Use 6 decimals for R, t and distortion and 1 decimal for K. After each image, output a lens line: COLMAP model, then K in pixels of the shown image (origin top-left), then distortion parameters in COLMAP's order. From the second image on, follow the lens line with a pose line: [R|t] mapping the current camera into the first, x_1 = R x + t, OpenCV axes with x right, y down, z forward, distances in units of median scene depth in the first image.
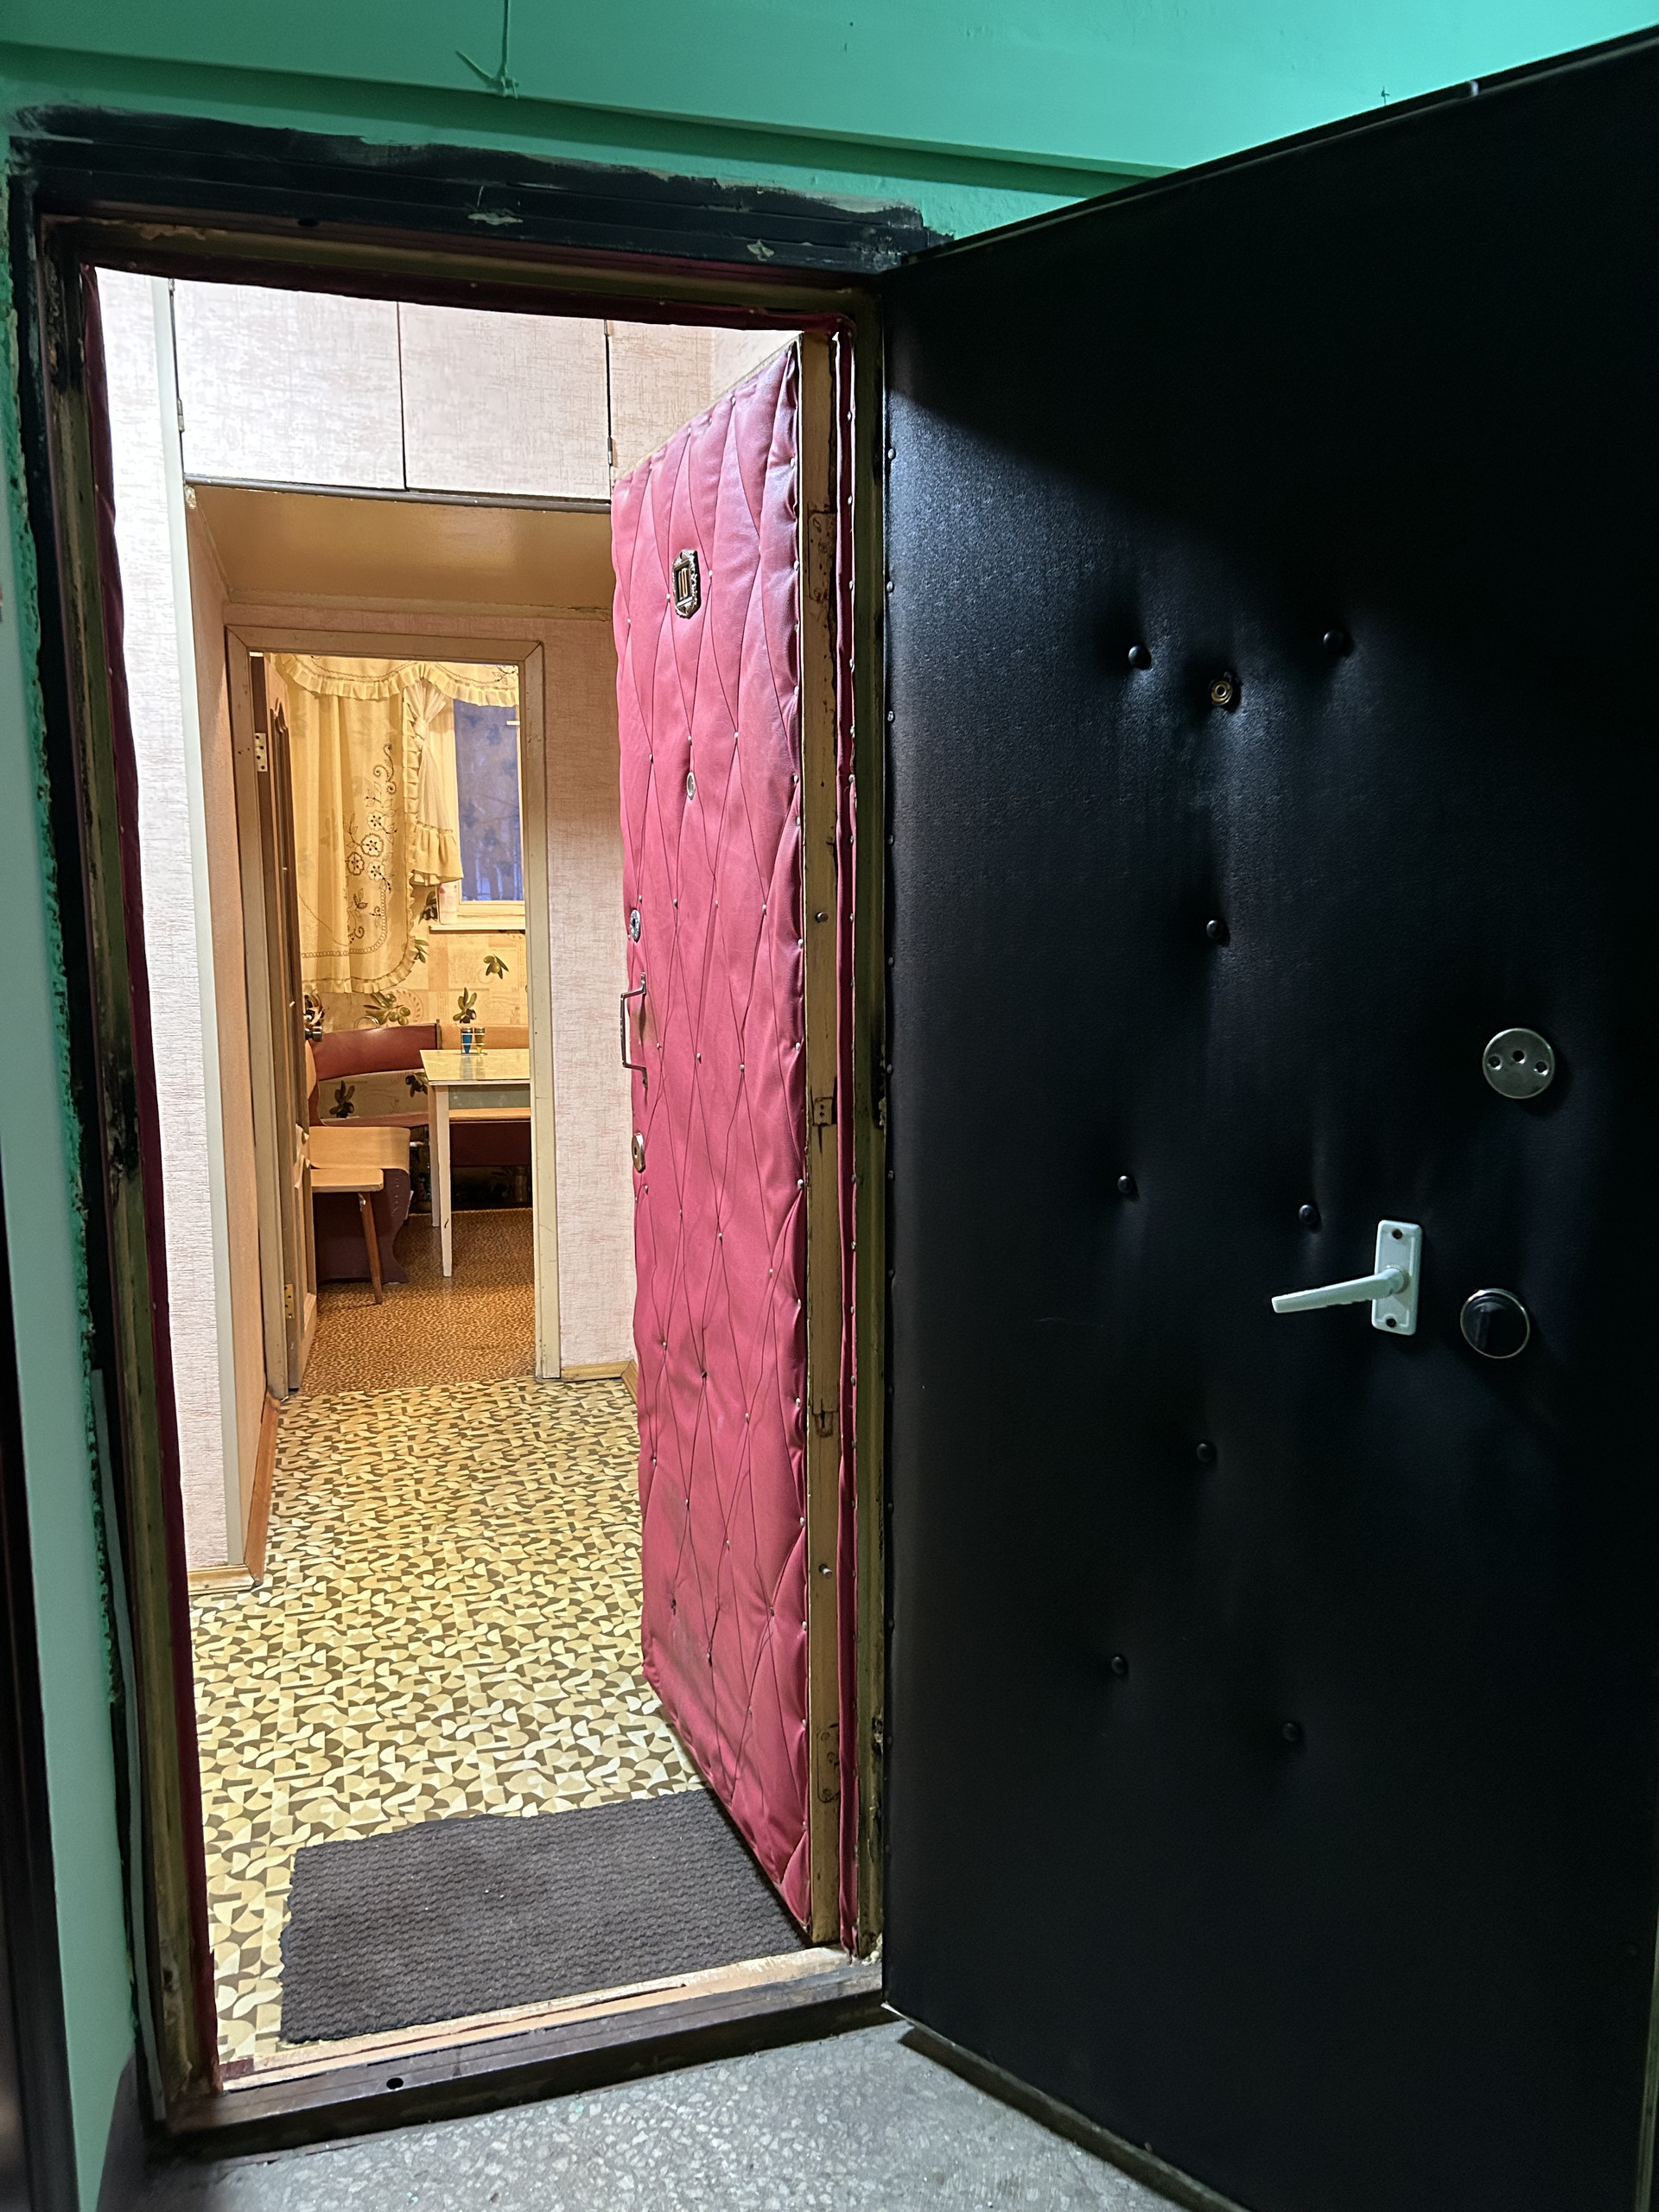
lens RADIAL K [[1657.0, 0, 833.3], [0, 1657.0, 1121.2], [0, 0, 1]] dist [0.061256, -0.068952]
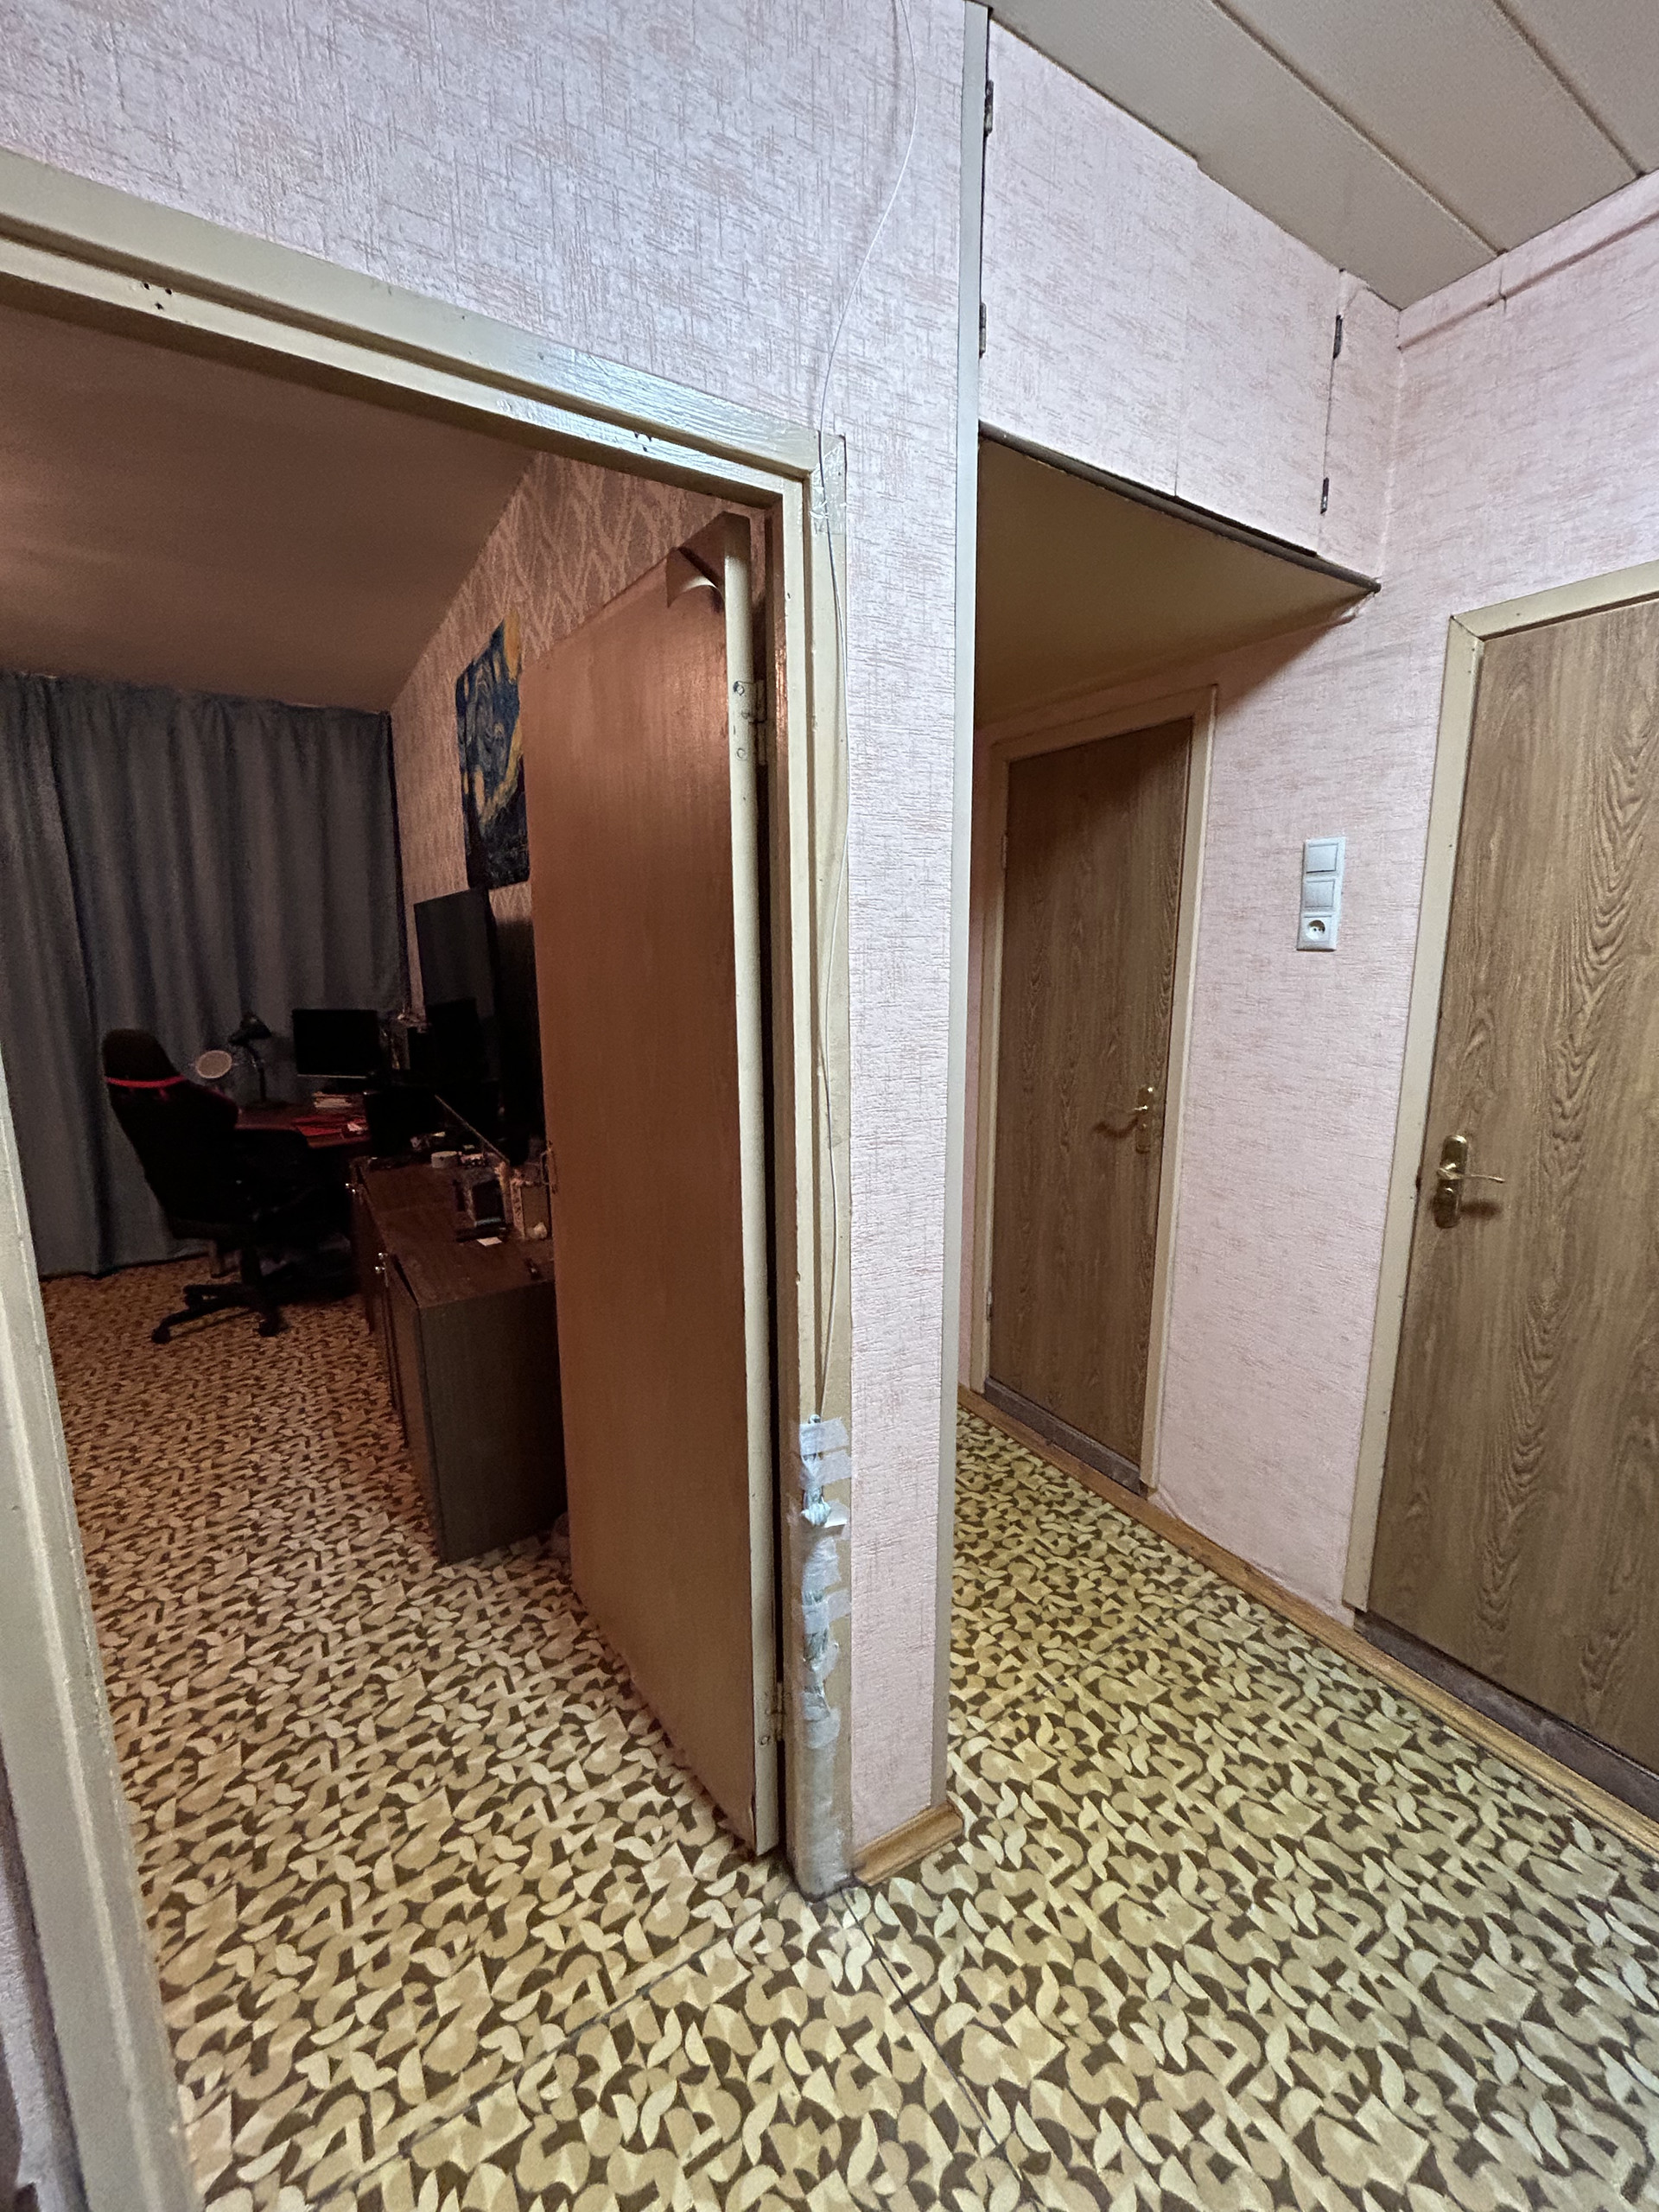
lens RADIAL K [[892.2, 0, 824.6], [0, 892.2, 1102.4], [0, 0, 1]] dist [-0.001852, 0.001044]
pose [[0.963219, -0.048920, 0.264227, -0.241705], [0.042349, 0.998637, 0.030512, -0.048253], [-0.265359, -0.018200, 0.963978, 0.278822]]
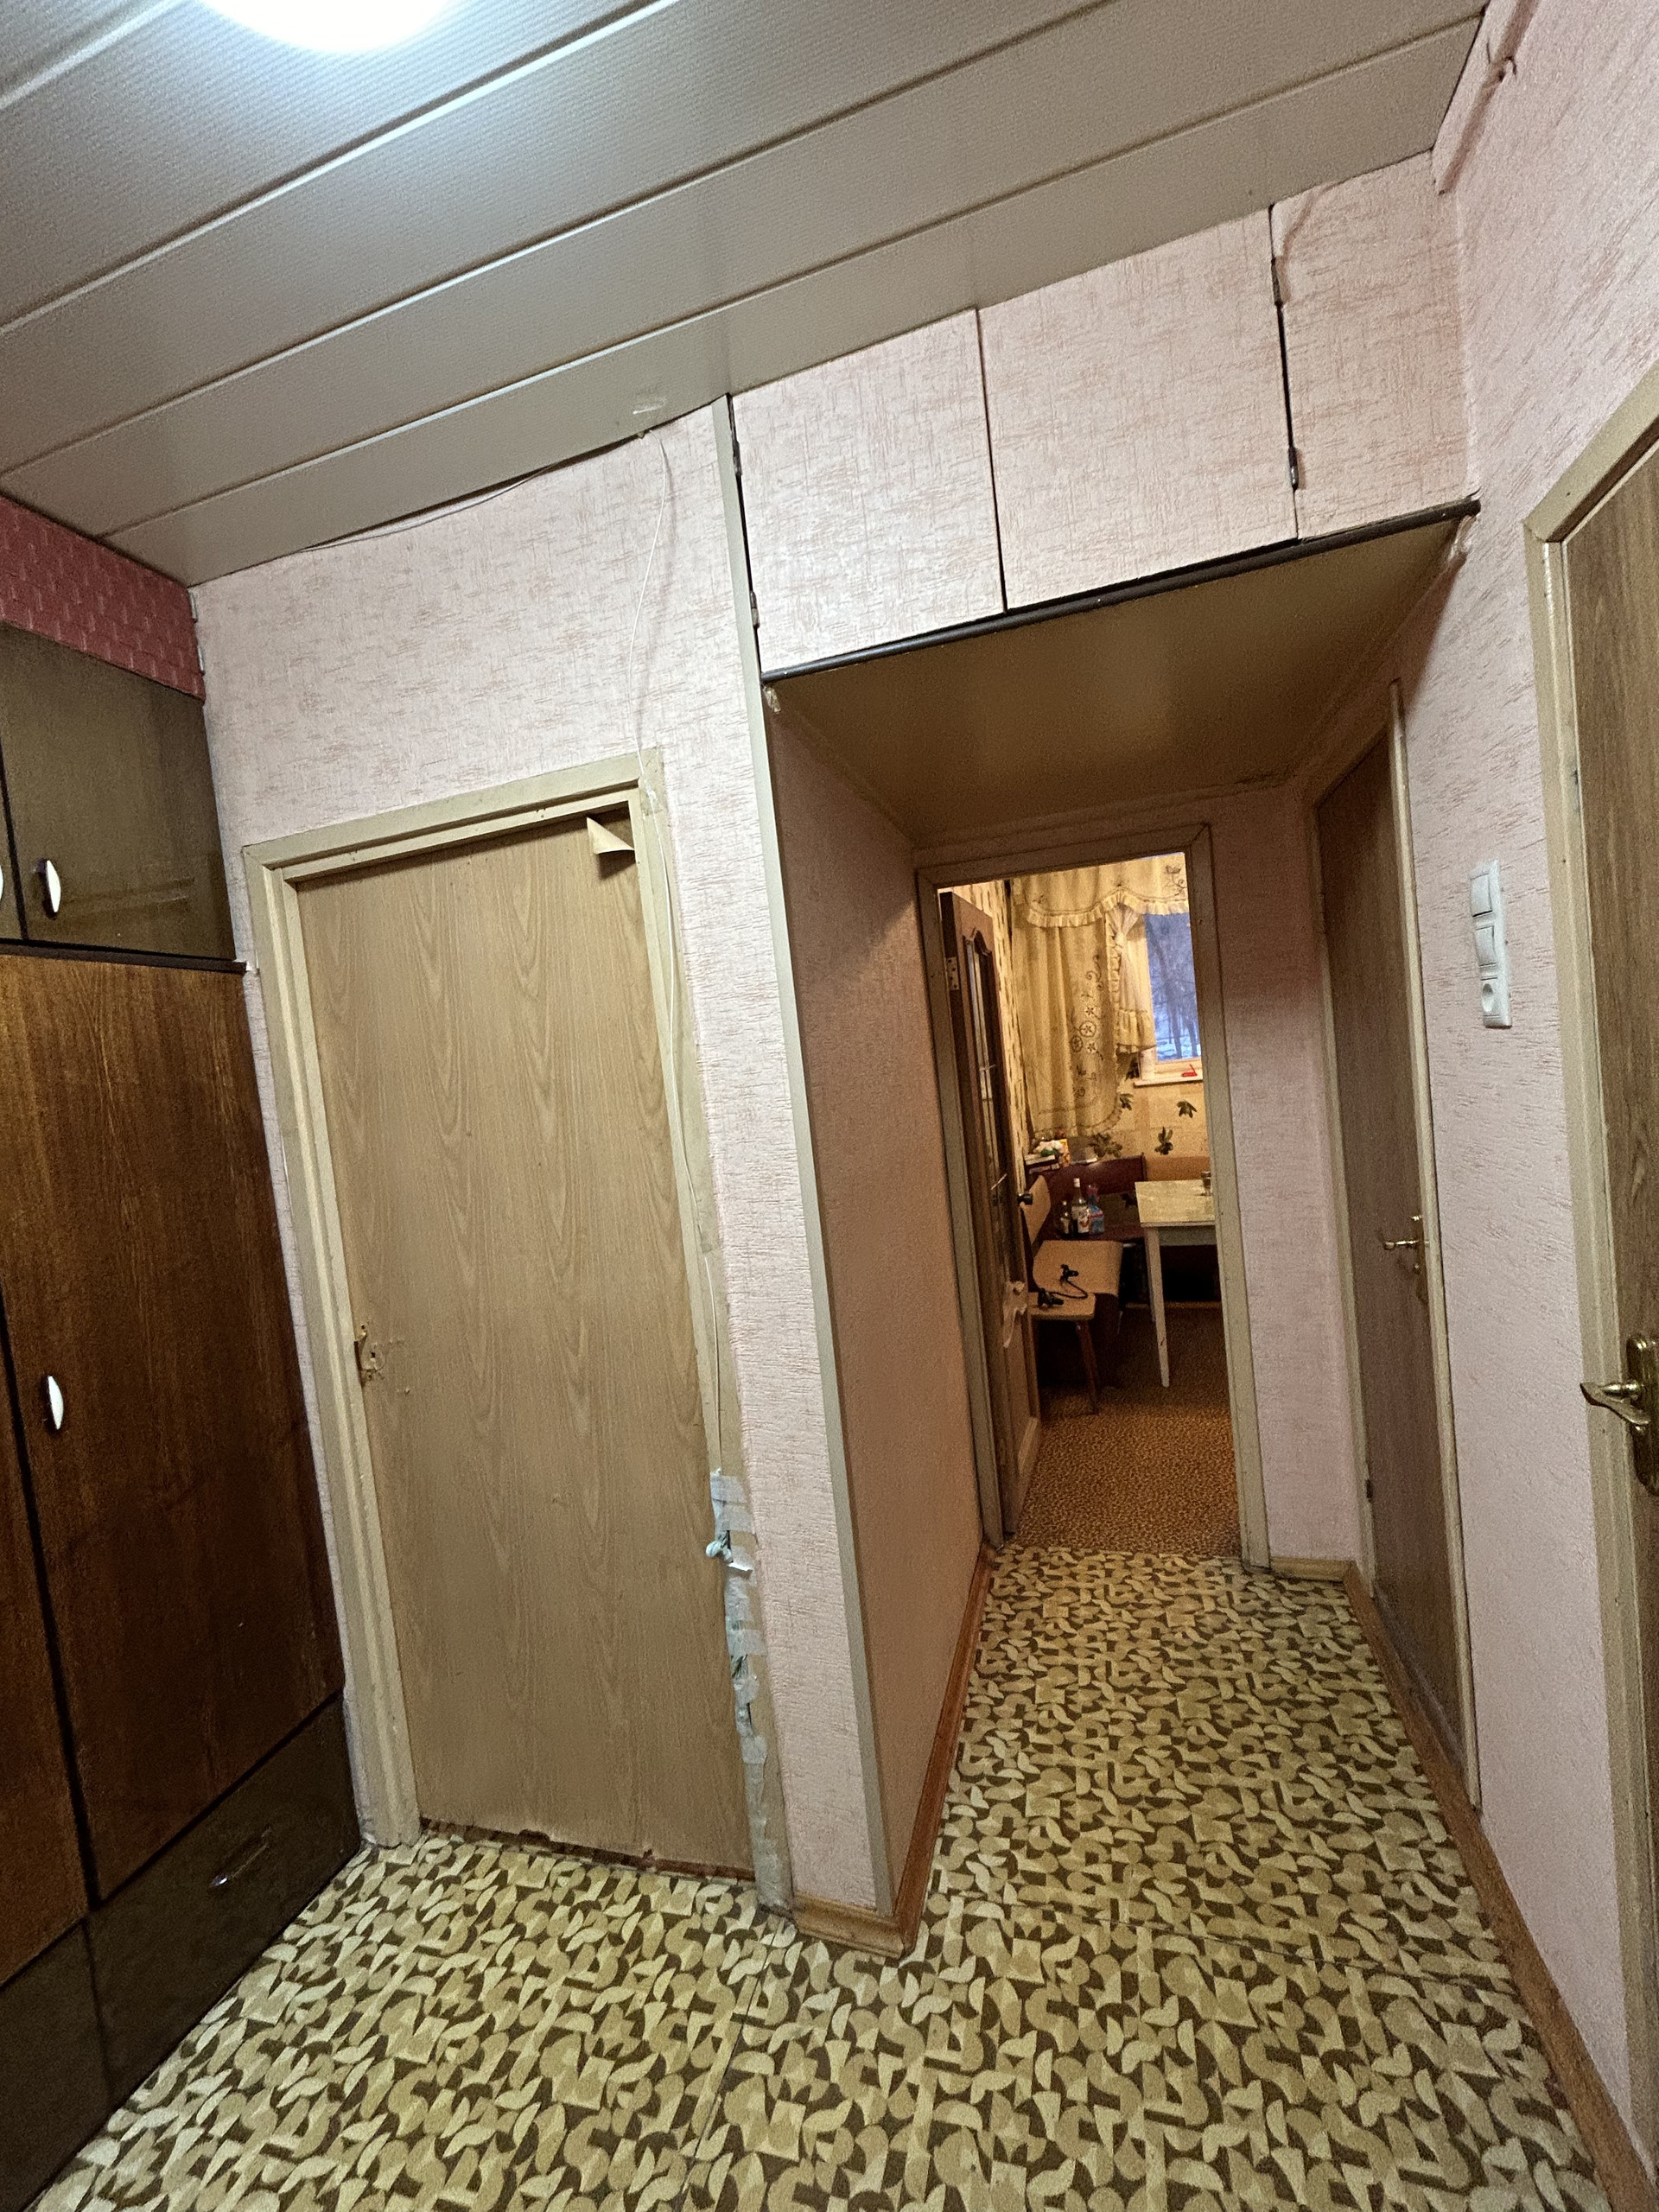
lens RADIAL K [[892.2, 0, 831.7], [0, 892.2, 1101.8], [0, 0, 1]] dist [-0.001852, 0.001044]
pose [[0.829750, -0.063256, -0.554539, -0.047727], [0.023941, 0.996676, -0.077868, -0.053601], [0.557621, 0.051335, 0.828507, 0.276468]]
